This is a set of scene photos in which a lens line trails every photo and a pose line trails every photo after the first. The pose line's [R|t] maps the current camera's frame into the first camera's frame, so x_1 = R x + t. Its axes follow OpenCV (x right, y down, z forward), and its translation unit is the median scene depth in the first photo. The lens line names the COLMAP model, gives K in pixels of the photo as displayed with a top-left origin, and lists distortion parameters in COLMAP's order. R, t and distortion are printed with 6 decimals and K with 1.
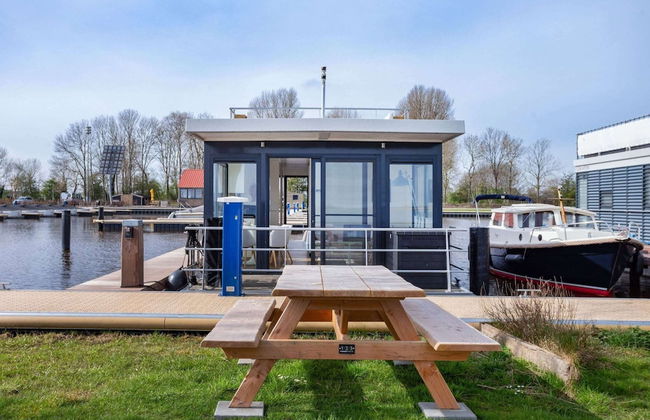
lens RADIAL K [[596.4, 0, 325.0], [0, 596.4, 210.0], [0, 0, 1]] dist [0.003046, -0.001366]
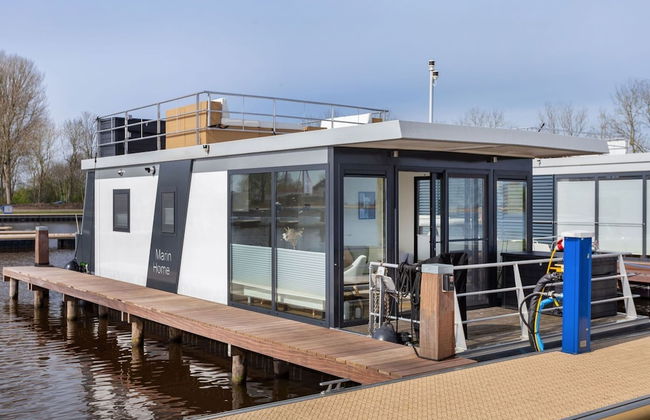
lens RADIAL K [[712.6, 0, 325.0], [0, 712.6, 210.0], [0, 0, 1]] dist [0.001076, -0.005366]
pose [[0.798952, -0.011507, 0.601284, -0.725588], [0.011659, 0.999925, 0.003644, -0.040516], [-0.601281, 0.004098, 0.799027, 0.311369]]
